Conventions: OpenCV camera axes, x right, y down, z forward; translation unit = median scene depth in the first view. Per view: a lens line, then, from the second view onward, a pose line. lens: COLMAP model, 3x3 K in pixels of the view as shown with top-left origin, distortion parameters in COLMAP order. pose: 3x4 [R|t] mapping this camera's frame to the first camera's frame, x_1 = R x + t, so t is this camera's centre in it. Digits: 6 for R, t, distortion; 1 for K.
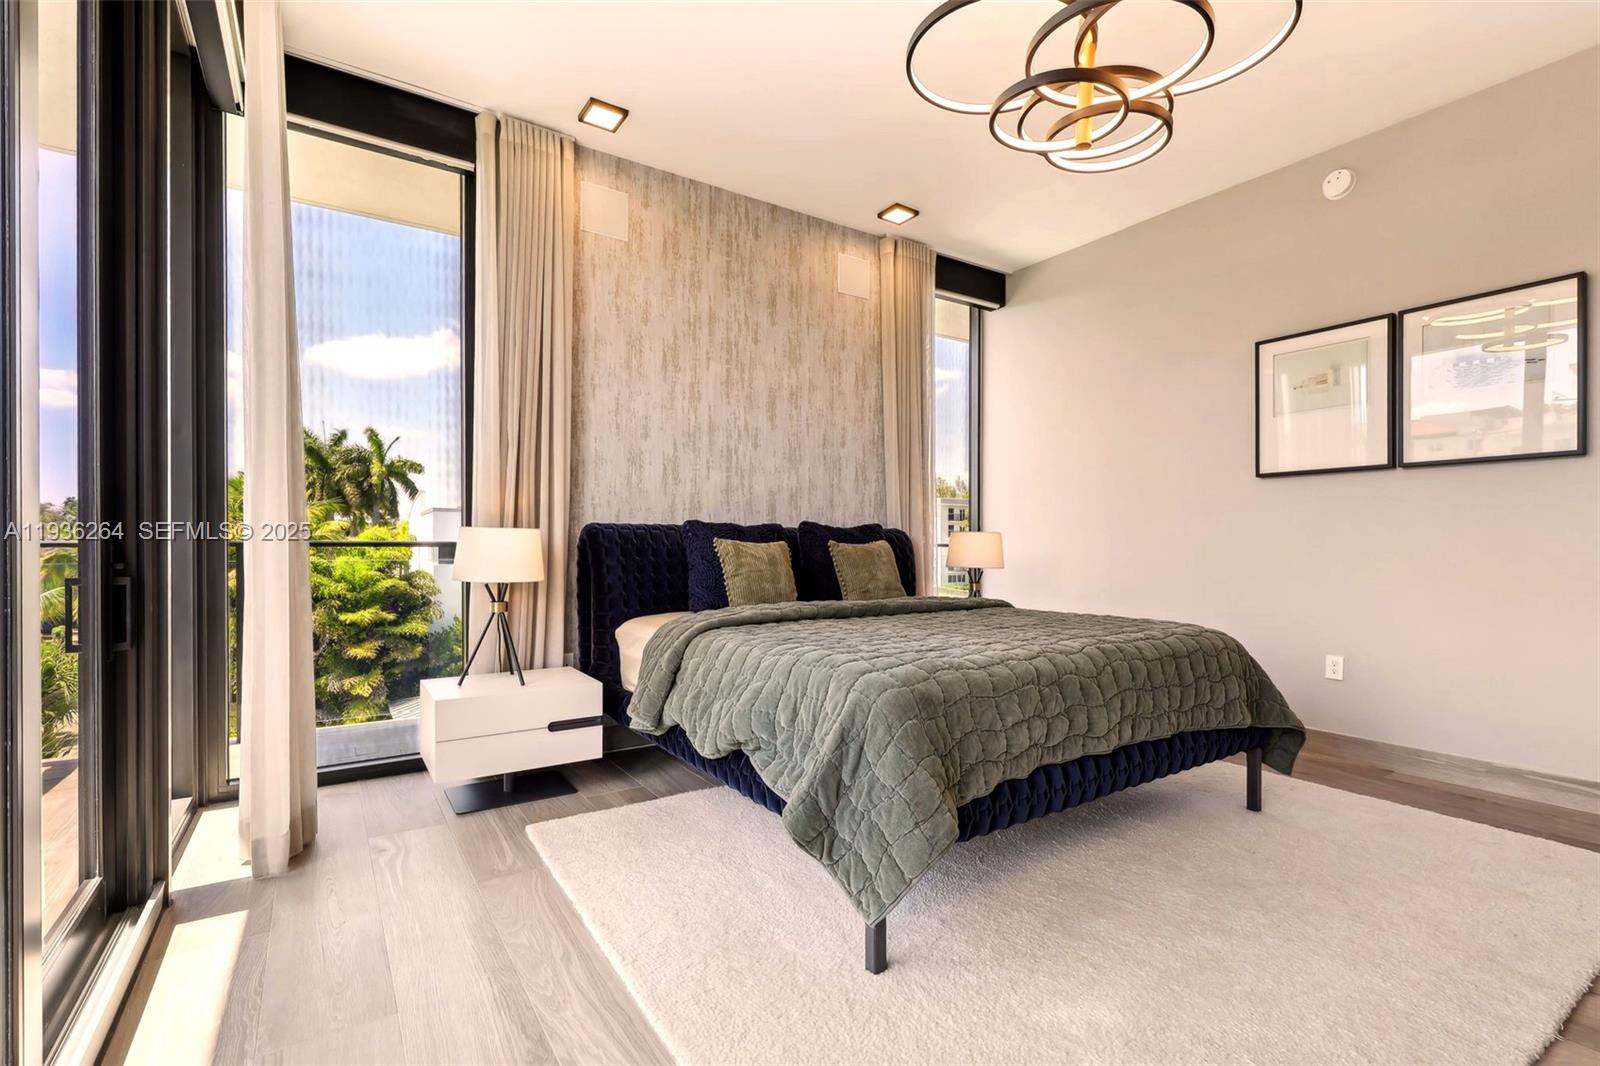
lens RADIAL K [[737.9, 0, 804.2], [0, 737.9, 543.5], [0, 0, 1]] dist [0.003895, 0.000165]
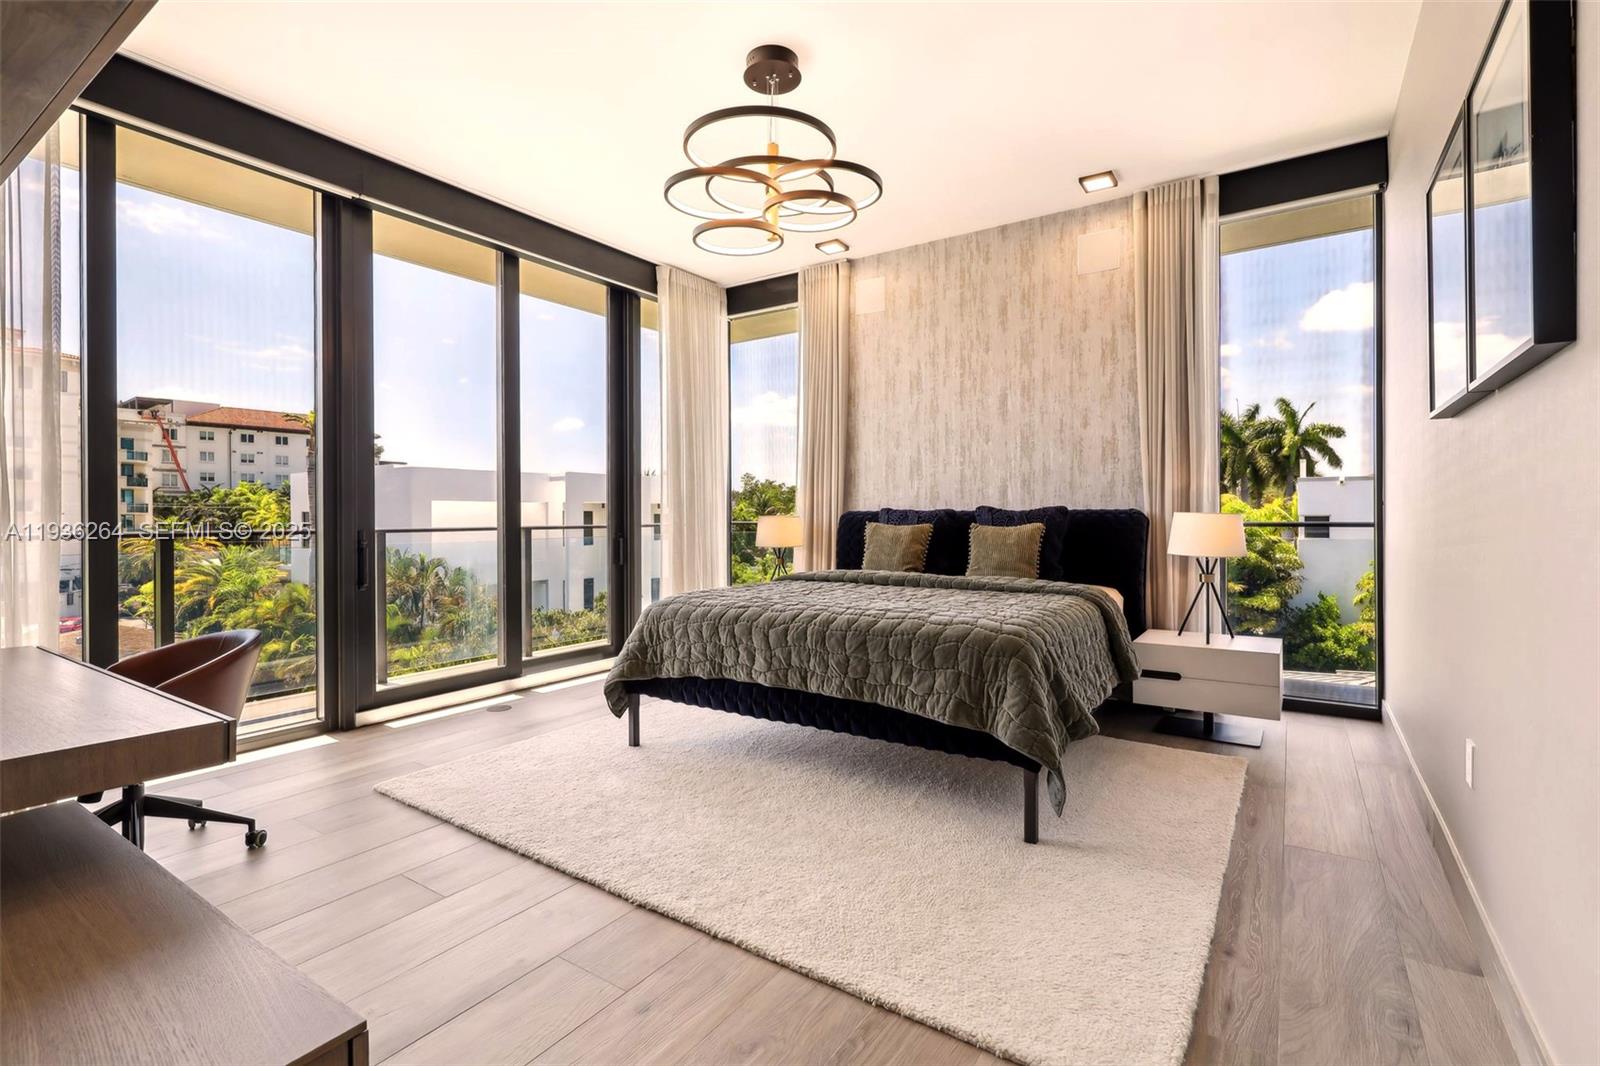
lens RADIAL K [[737.9, 0, 801.4], [0, 737.9, 522.0], [0, 0, 1]] dist [0.003895, 0.000165]
pose [[0.386062, 0.000199, -0.922473, 0.837777], [0.009002, 0.999952, 0.003983, -0.010449], [0.922429, -0.009842, 0.386041, 0.257651]]
